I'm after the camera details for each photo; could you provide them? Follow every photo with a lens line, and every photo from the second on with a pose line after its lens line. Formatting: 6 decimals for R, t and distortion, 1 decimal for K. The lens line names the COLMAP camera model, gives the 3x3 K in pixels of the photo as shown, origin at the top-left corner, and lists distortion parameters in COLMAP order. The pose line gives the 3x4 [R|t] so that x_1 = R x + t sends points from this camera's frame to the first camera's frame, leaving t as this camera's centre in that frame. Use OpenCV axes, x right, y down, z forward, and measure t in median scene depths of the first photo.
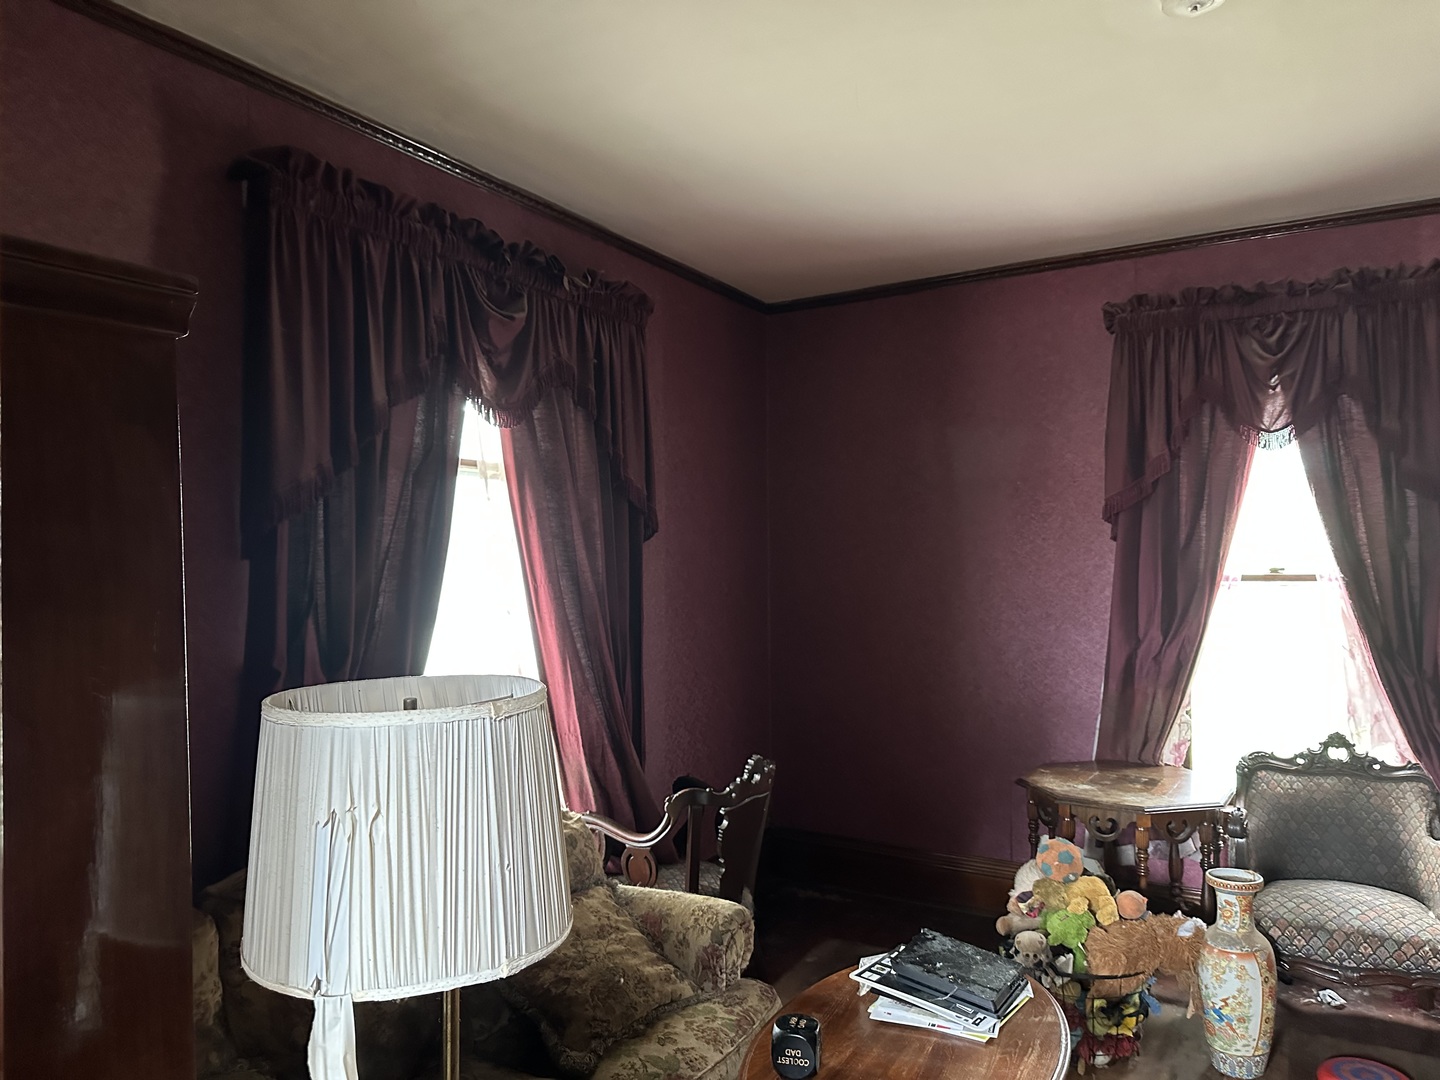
lens RADIAL K [[1038.7, 0, 728.5], [0, 1038.7, 538.0], [0, 0, 1]] dist [0.063973, -0.079701]
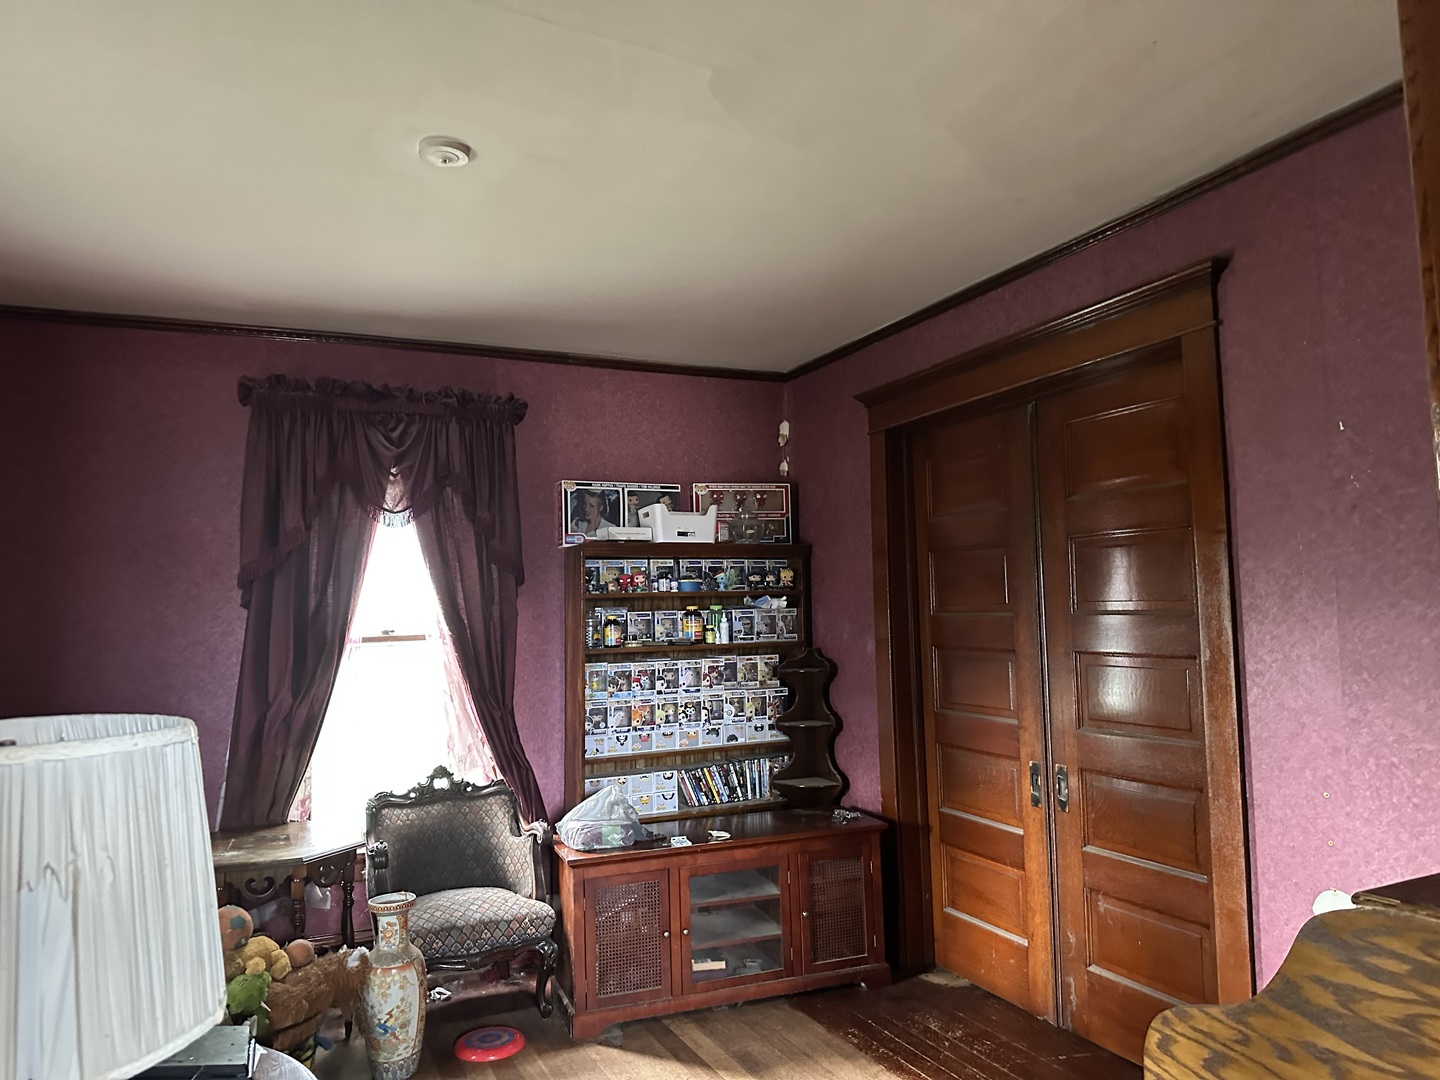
lens RADIAL K [[1038.7, 0, 728.5], [0, 1038.7, 538.0], [0, 0, 1]] dist [0.063973, -0.079701]
pose [[0.575408, 0.060953, 0.815592, -0.220893], [0.008989, 0.996687, -0.080829, 0.025020], [-0.817817, 0.053841, 0.572954, 0.031706]]
